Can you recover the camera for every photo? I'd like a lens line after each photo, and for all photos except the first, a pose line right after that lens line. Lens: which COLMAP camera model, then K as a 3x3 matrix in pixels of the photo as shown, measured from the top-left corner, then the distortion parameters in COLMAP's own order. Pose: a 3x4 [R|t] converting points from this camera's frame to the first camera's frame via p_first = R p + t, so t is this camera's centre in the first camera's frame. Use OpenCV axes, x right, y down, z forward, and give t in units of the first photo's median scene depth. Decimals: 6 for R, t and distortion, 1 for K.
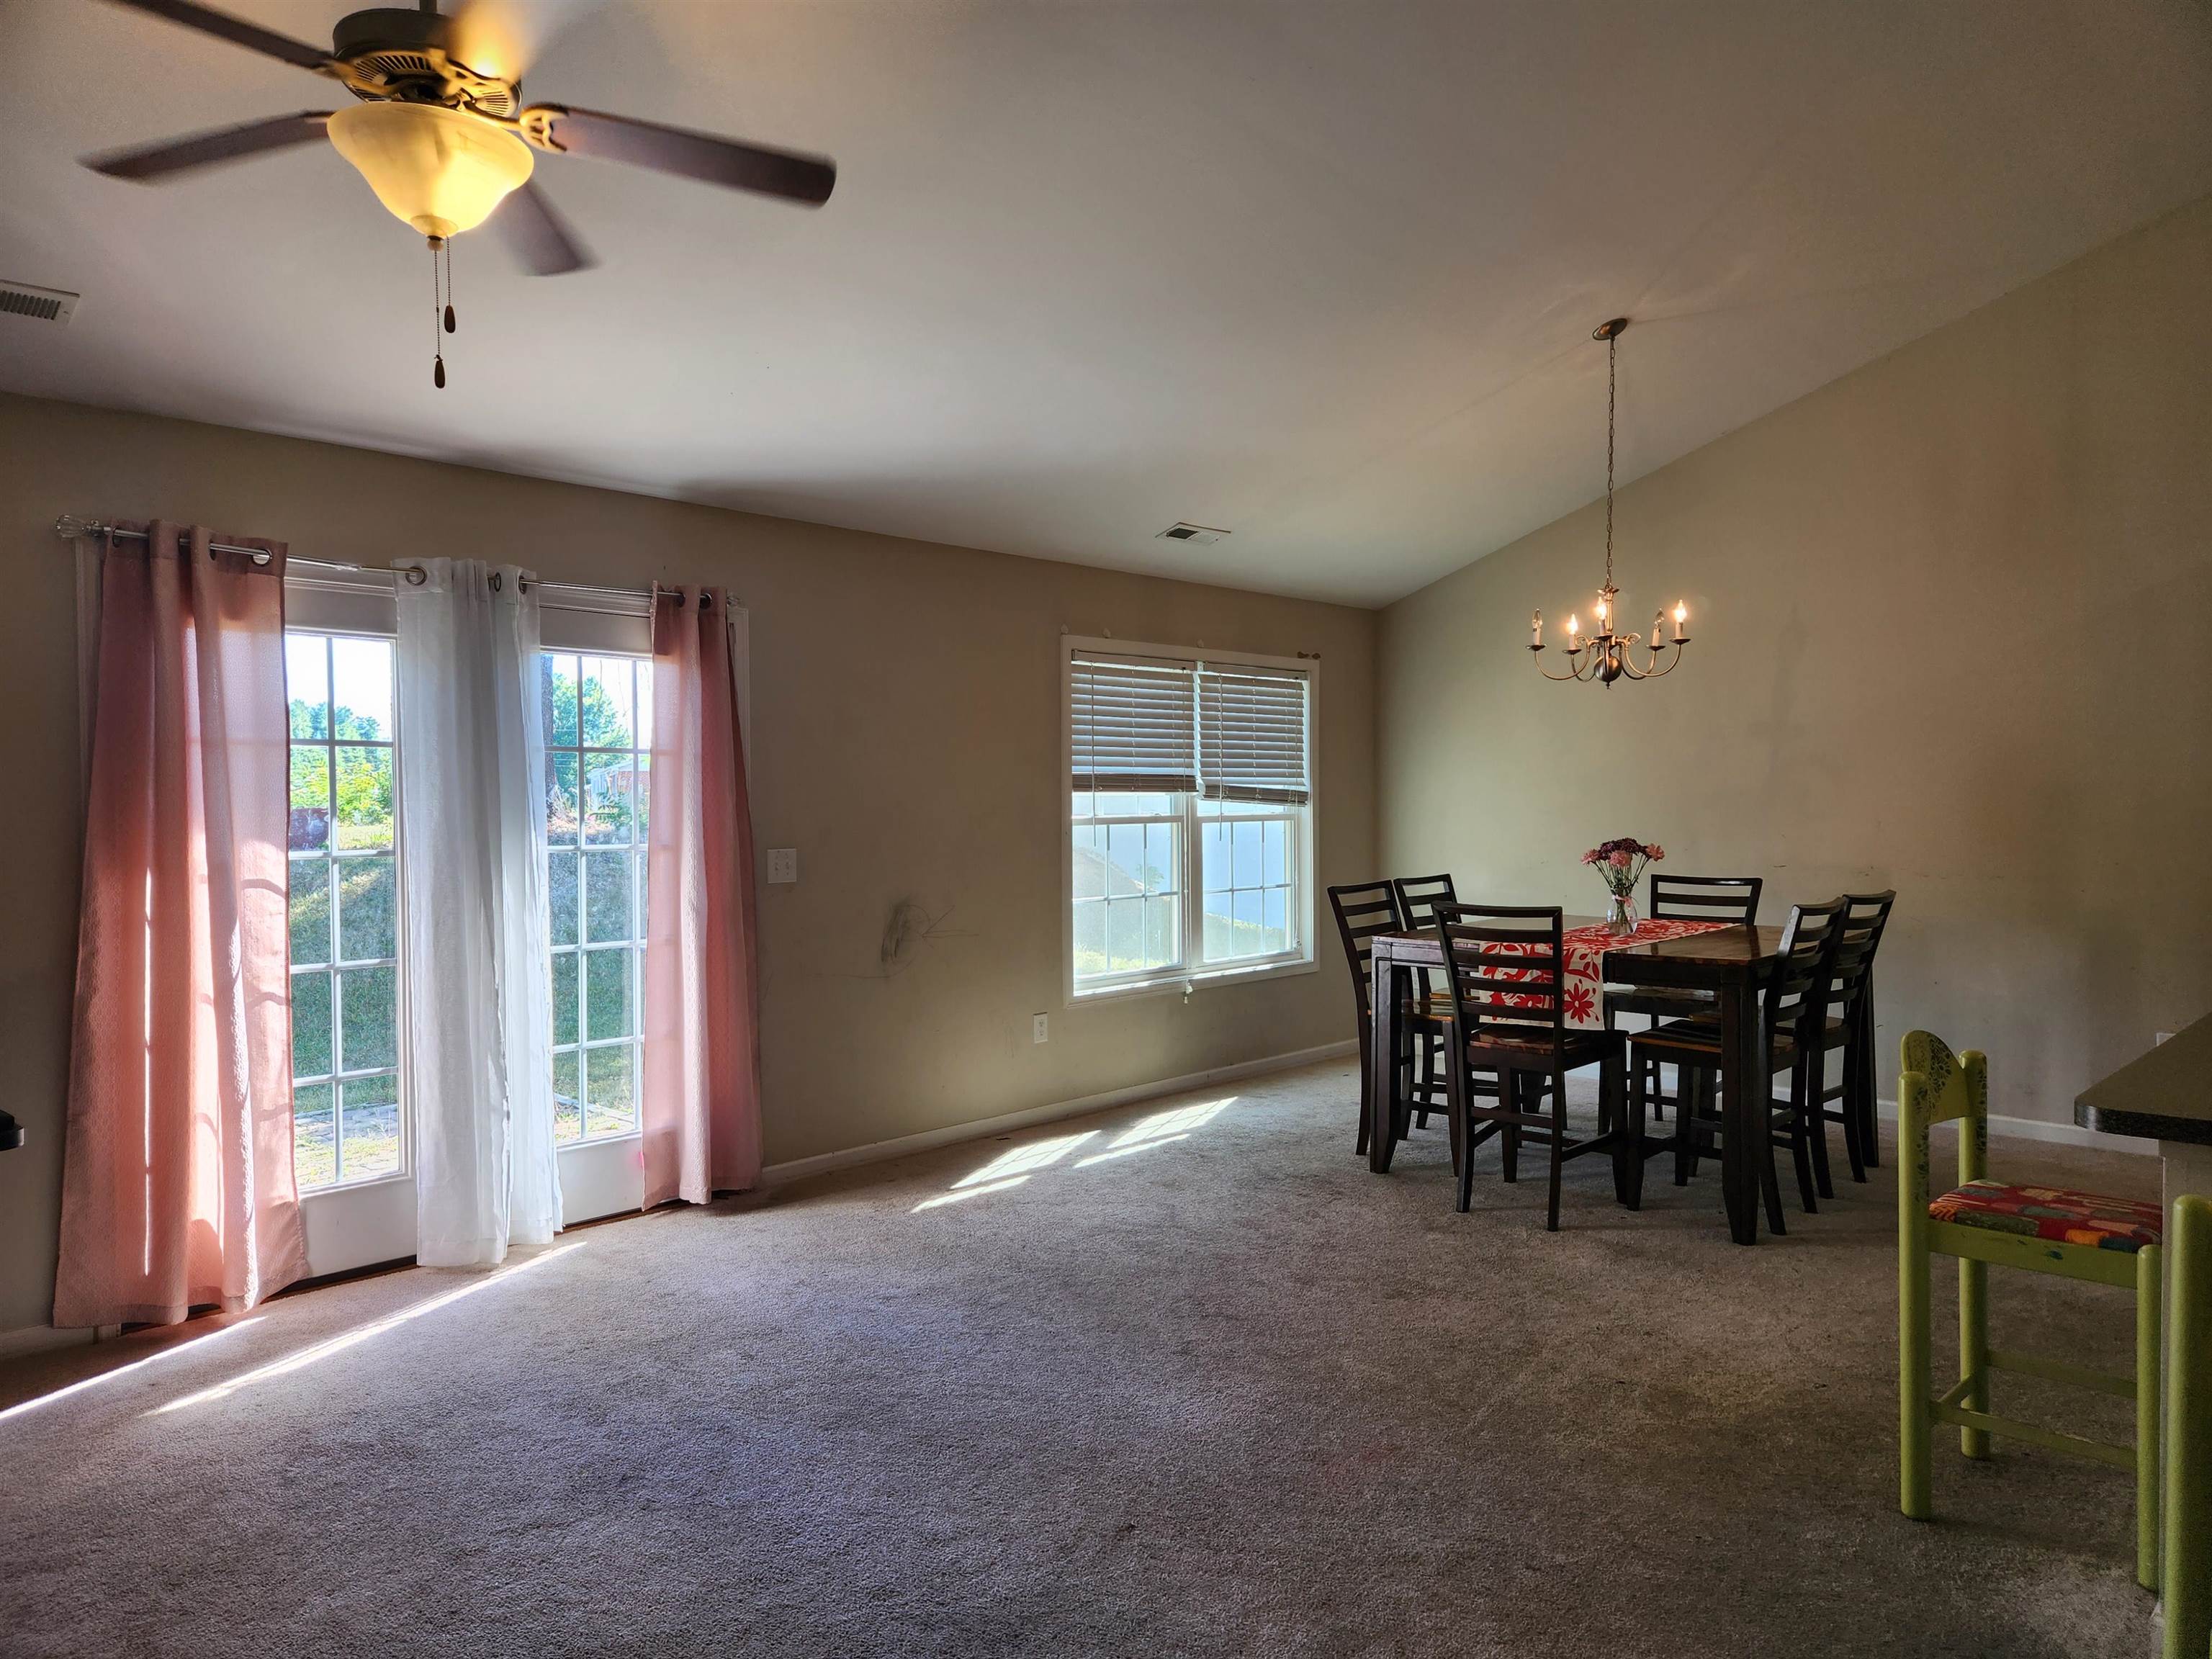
lens RADIAL K [[1474.5, 0, 1109.5], [0, 1474.5, 834.4], [0, 0, 1]] dist [0.069704, -0.058801]
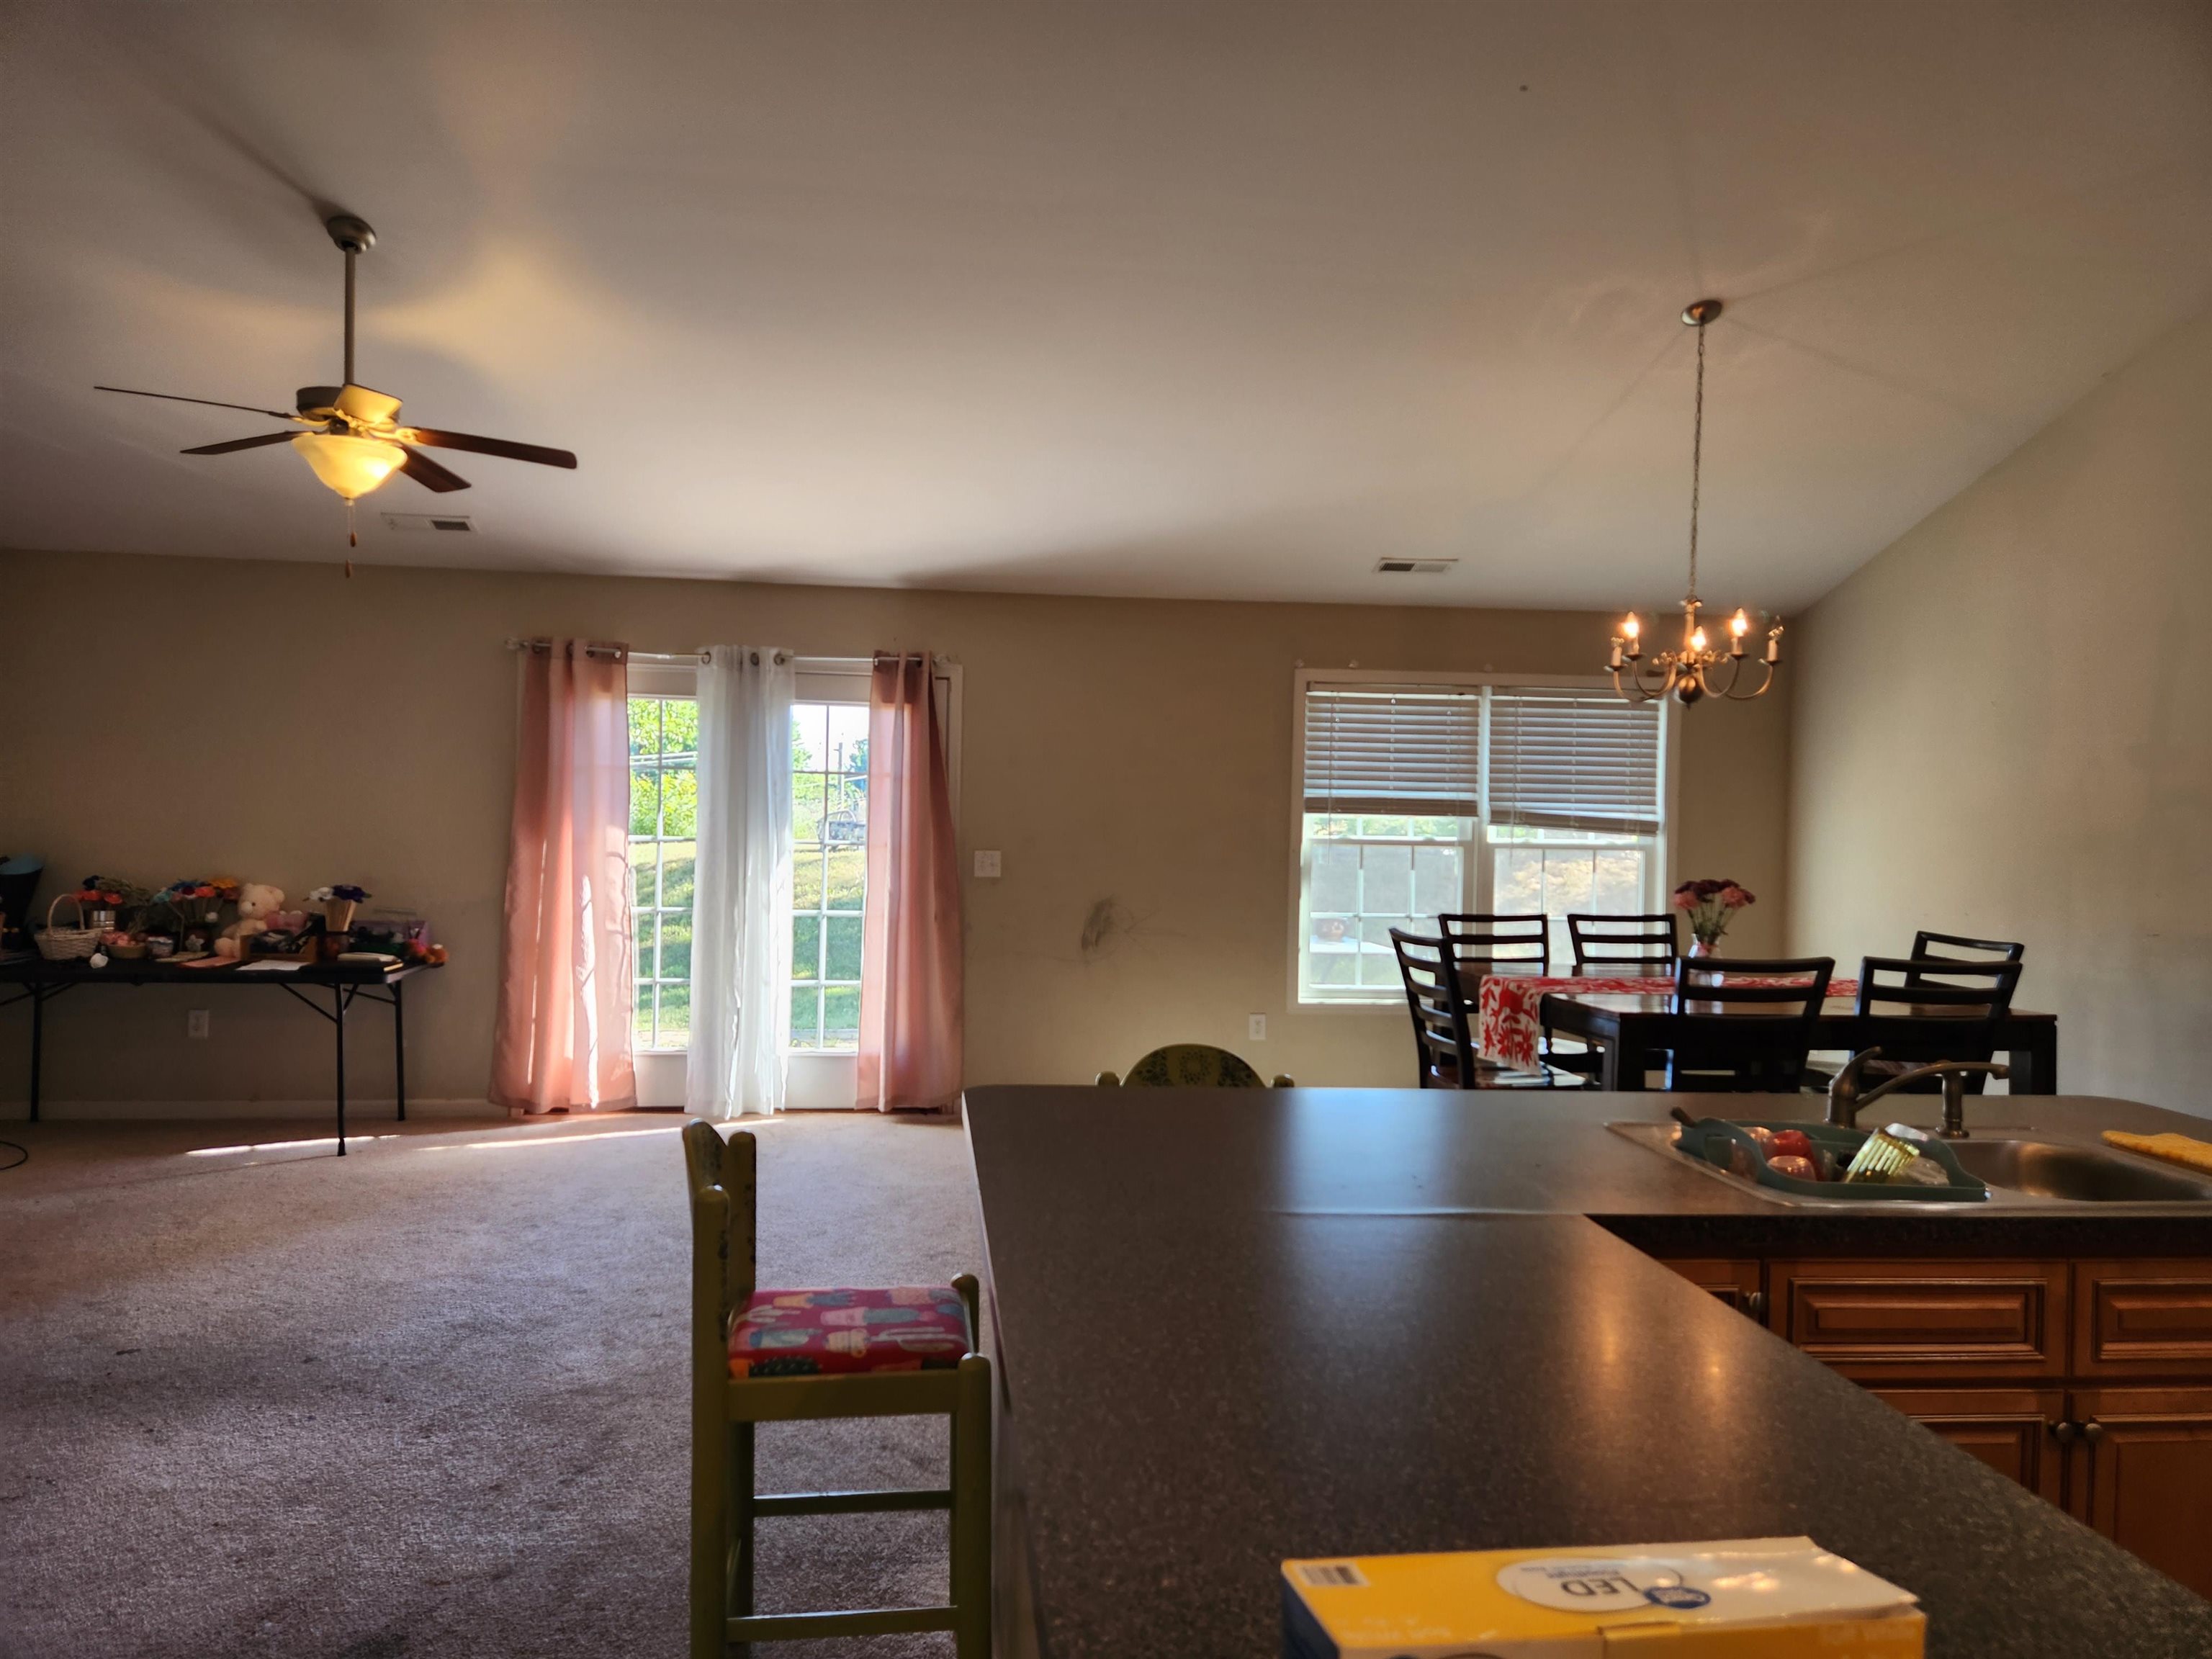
lens RADIAL K [[1474.5, 0, 1066.1], [0, 1474.5, 816.2], [0, 0, 1]] dist [0.069704, -0.058801]
pose [[0.761037, 0.024985, -0.648227, 0.656492], [-0.042315, 0.999042, -0.011172, -0.008698], [0.647327, 0.035932, 0.761365, 0.076240]]
